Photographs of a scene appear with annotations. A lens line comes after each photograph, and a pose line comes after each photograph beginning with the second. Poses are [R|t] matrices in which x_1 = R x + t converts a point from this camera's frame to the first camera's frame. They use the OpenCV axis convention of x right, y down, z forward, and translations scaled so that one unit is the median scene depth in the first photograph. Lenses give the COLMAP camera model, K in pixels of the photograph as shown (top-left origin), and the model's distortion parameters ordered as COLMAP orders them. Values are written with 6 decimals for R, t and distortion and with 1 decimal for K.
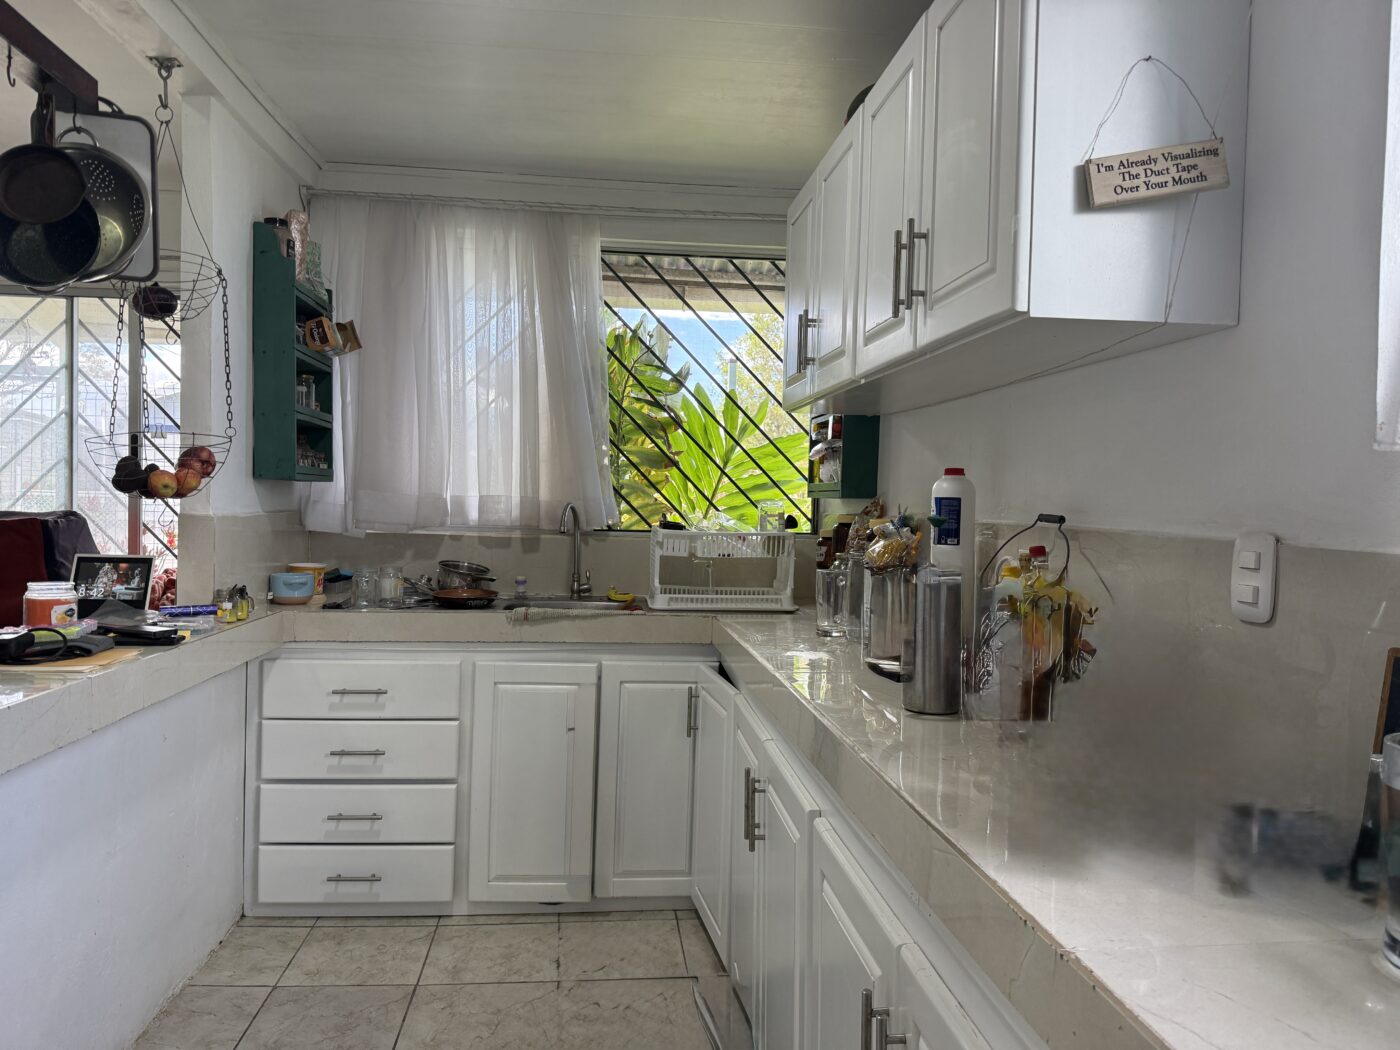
lens RADIAL K [[989.1, 0, 695.2], [0, 989.1, 526.6], [0, 0, 1]] dist [0.146398, -0.221701]
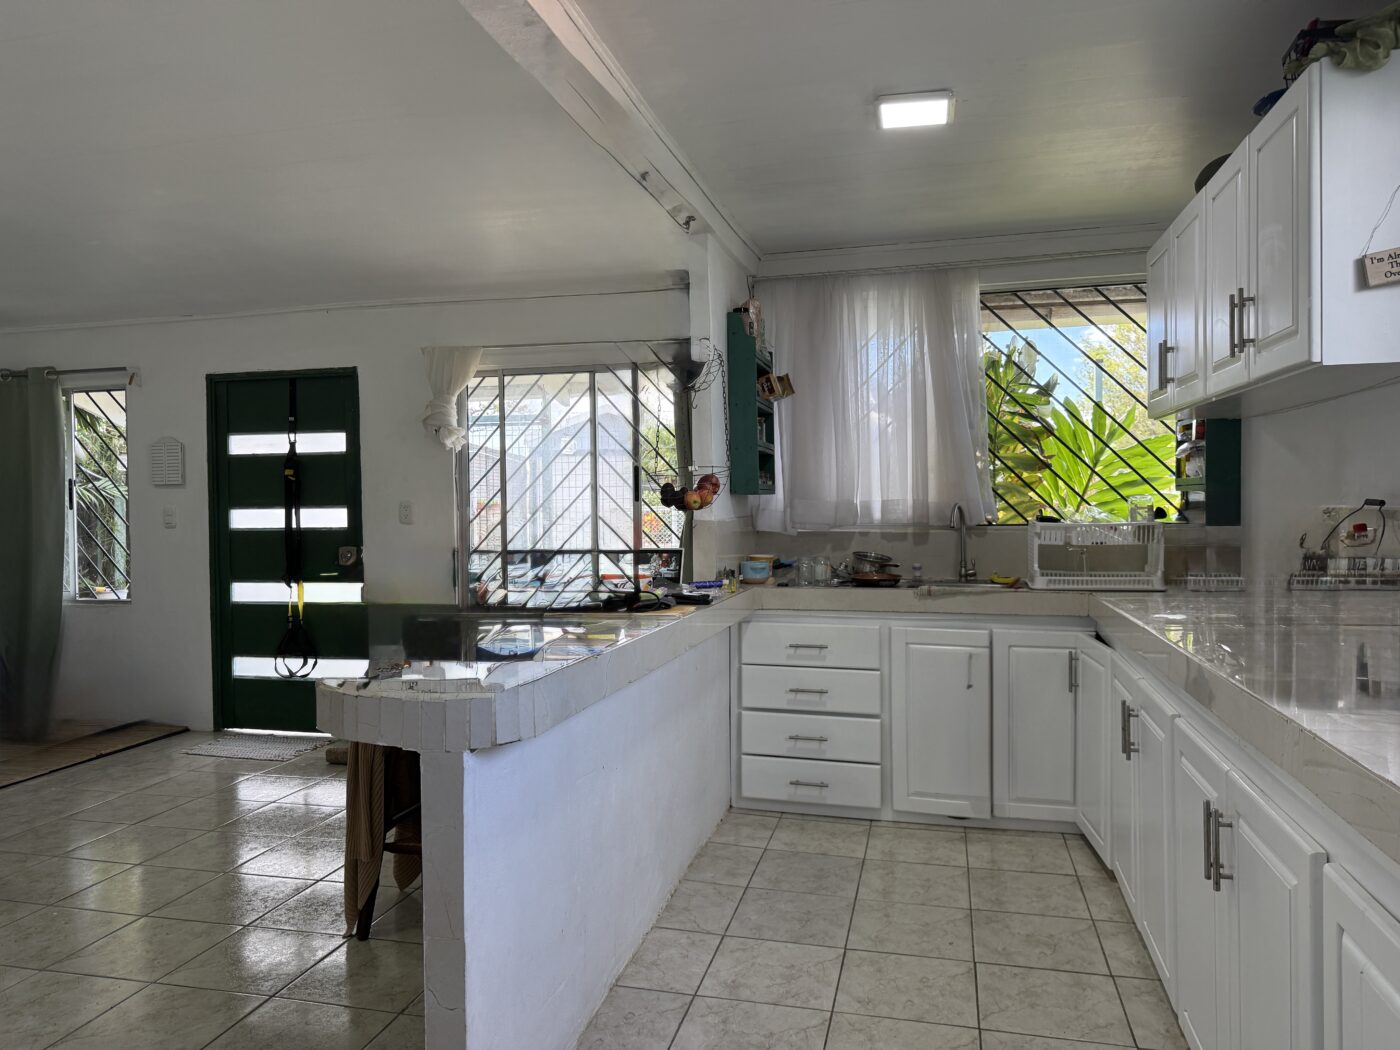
lens RADIAL K [[989.1, 0, 695.2], [0, 989.1, 526.6], [0, 0, 1]] dist [0.146398, -0.221701]
pose [[0.940363, -0.026493, -0.339141, -0.014228], [0.025710, 0.999646, -0.006802, 0.005799], [0.339201, -0.002323, 0.940711, -0.303465]]
